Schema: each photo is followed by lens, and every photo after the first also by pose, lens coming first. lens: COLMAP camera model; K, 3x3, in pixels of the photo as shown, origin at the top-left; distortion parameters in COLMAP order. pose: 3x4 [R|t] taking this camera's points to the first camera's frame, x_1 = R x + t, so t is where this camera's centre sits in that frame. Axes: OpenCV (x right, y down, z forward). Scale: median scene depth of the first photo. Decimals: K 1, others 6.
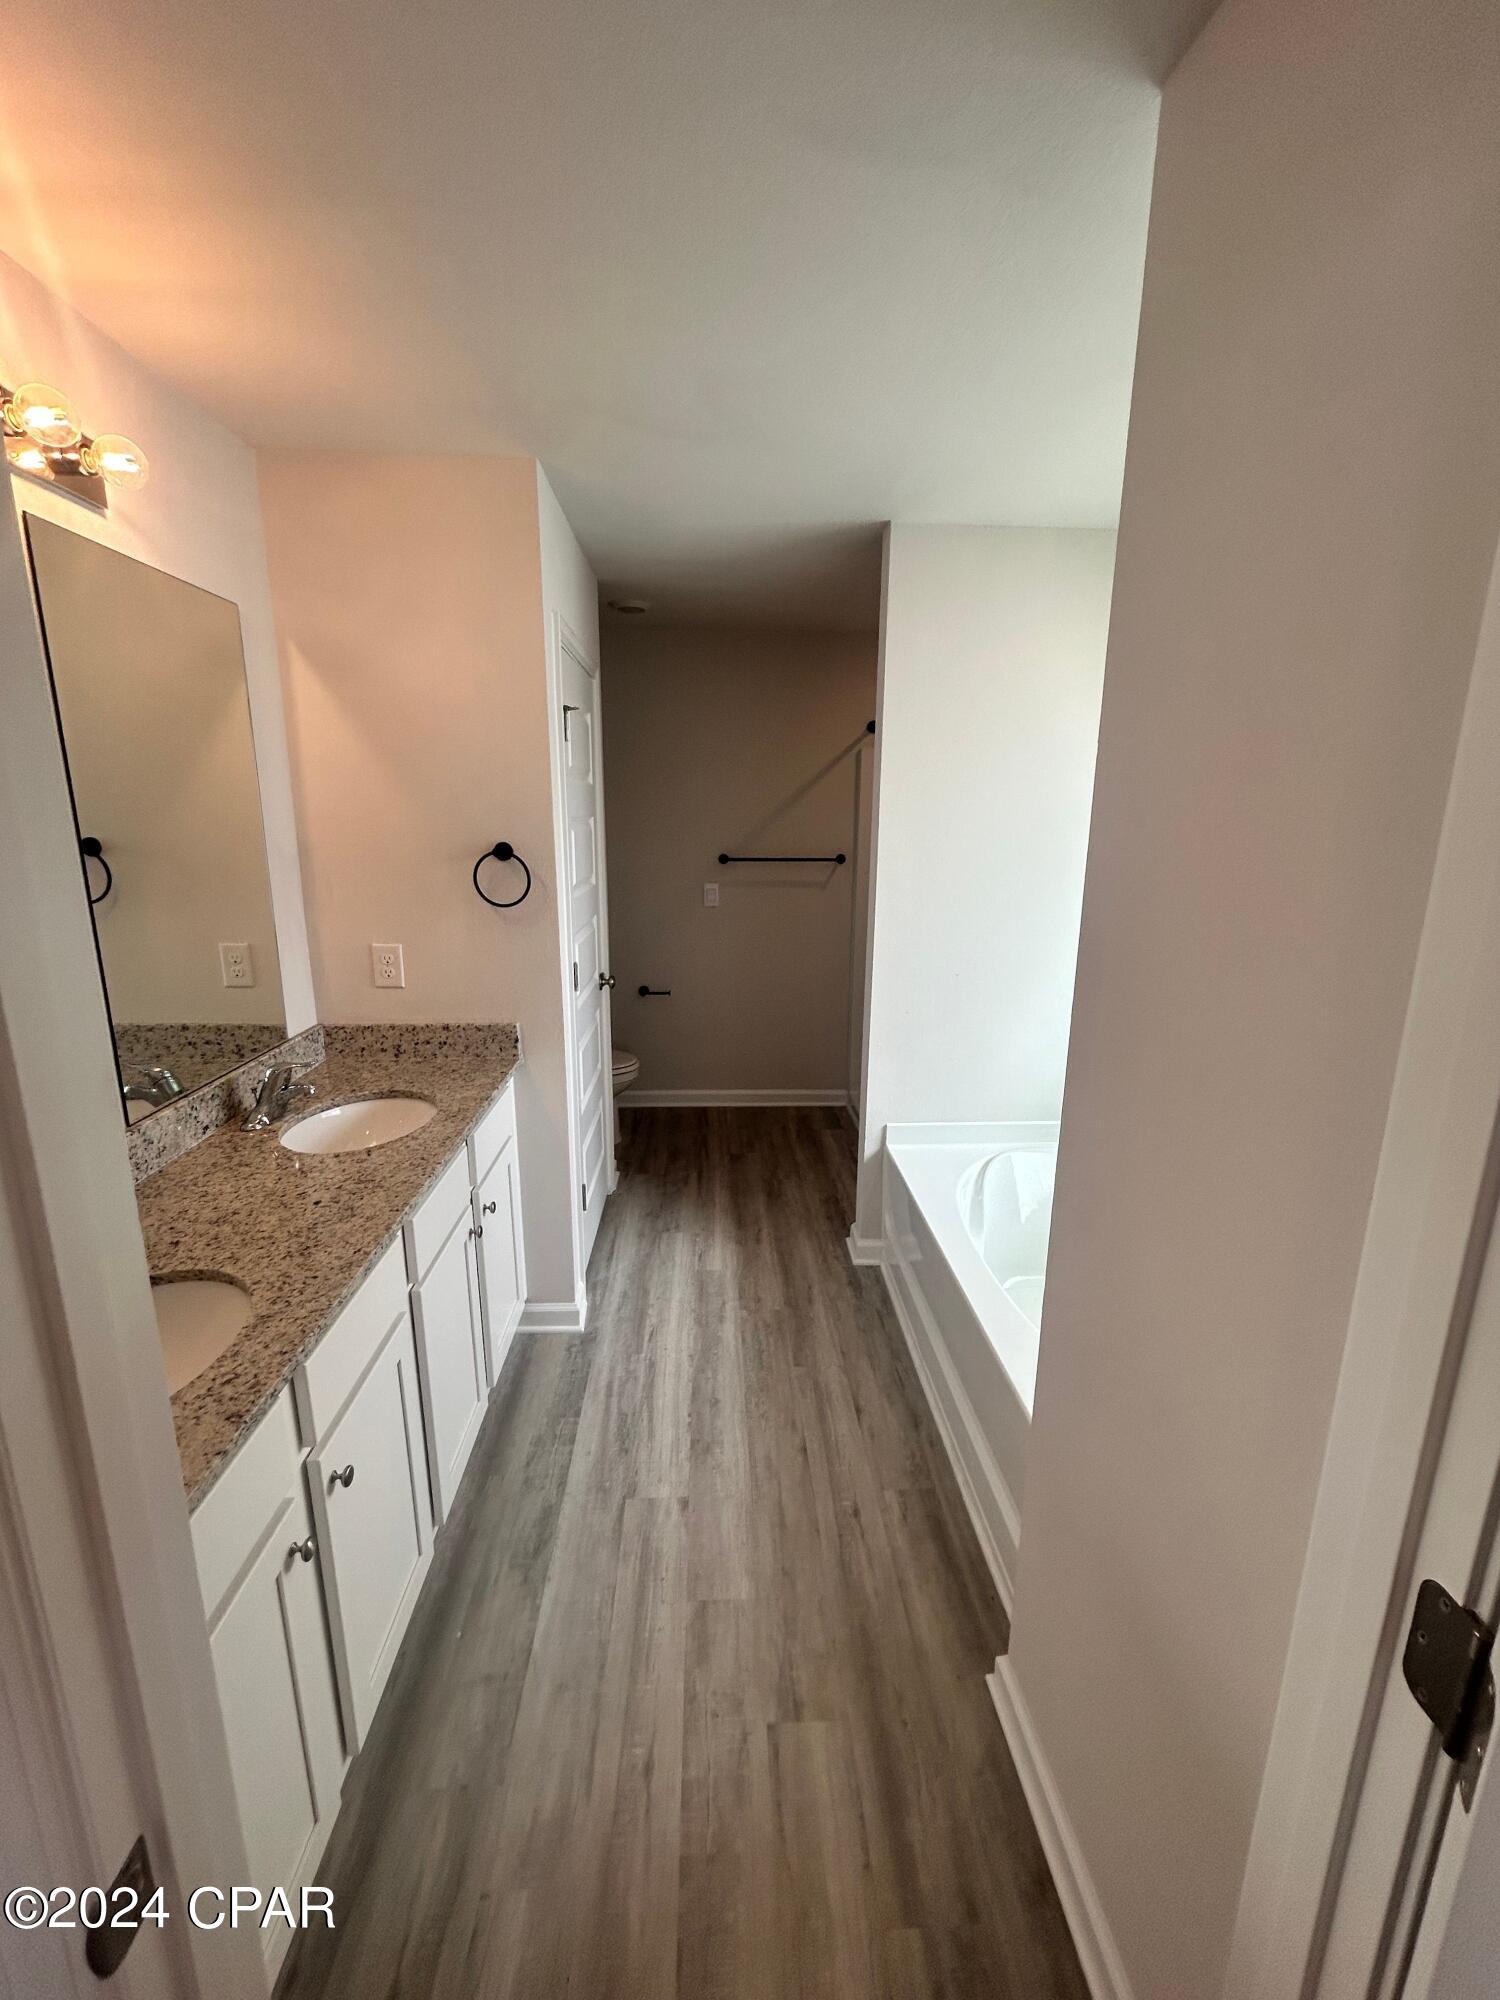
lens RADIAL K [[811.7, 0, 751.7], [0, 811.7, 998.3], [0, 0, 1]] dist [-0.000140, 0.000799]
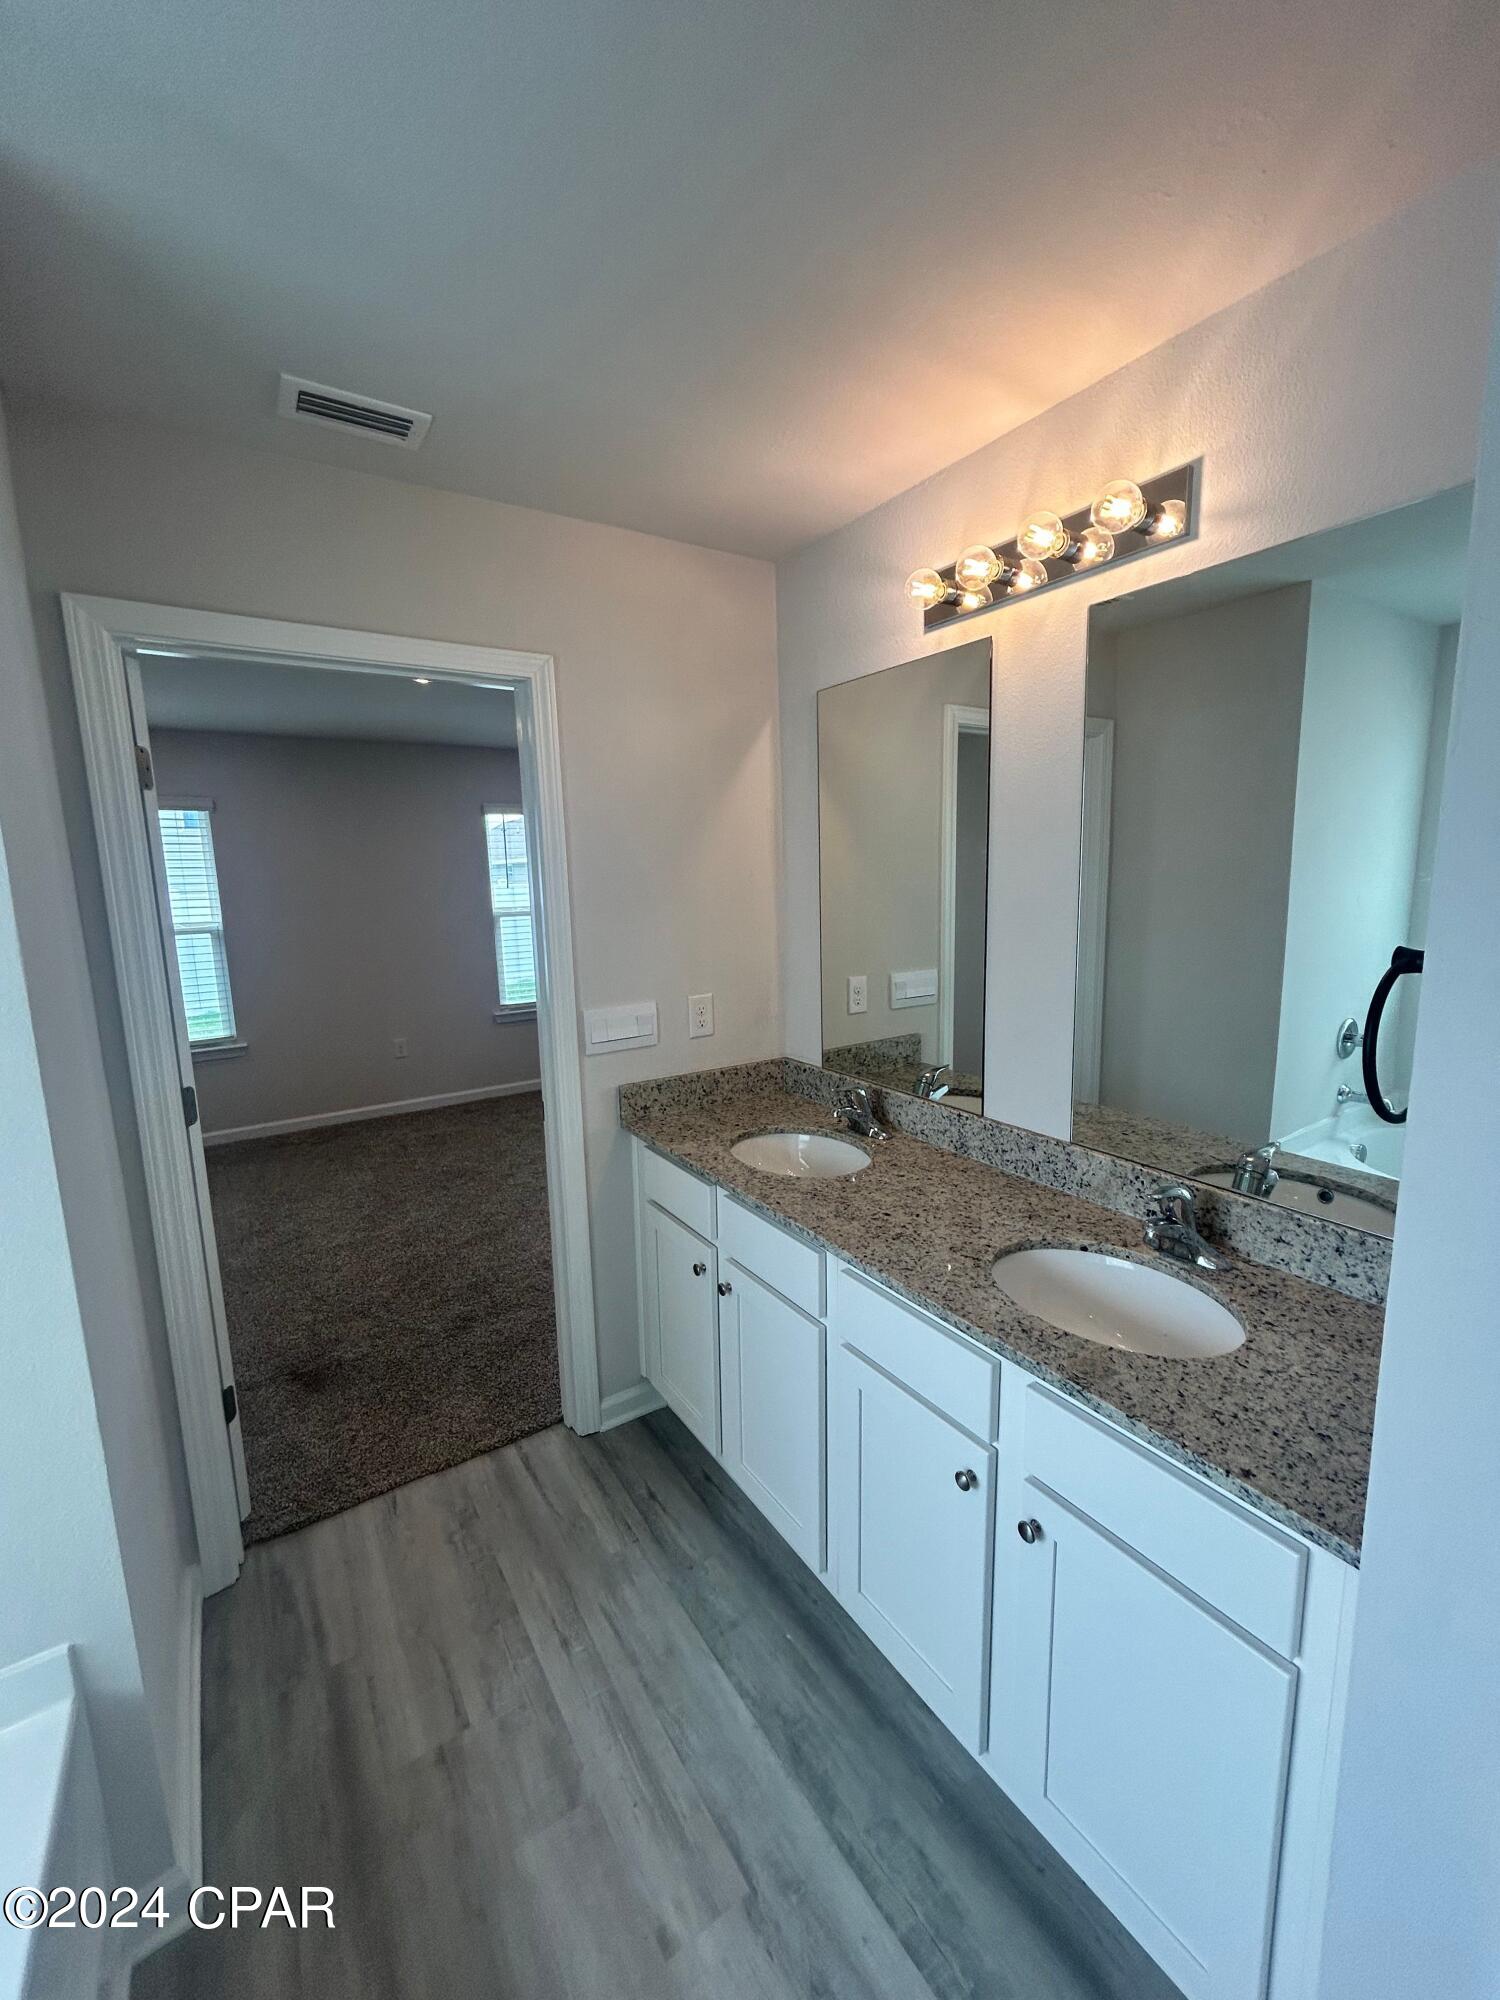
lens RADIAL K [[810.7, 0, 750.0], [0, 810.7, 1000.0], [0, 0, 1]] dist [0.002819, 0.000917]
pose [[-0.863683, 0.092885, -0.495403, 0.127968], [-0.096594, 0.934153, 0.343551, -0.345884], [0.494693, 0.344572, -0.797840, 1.548534]]
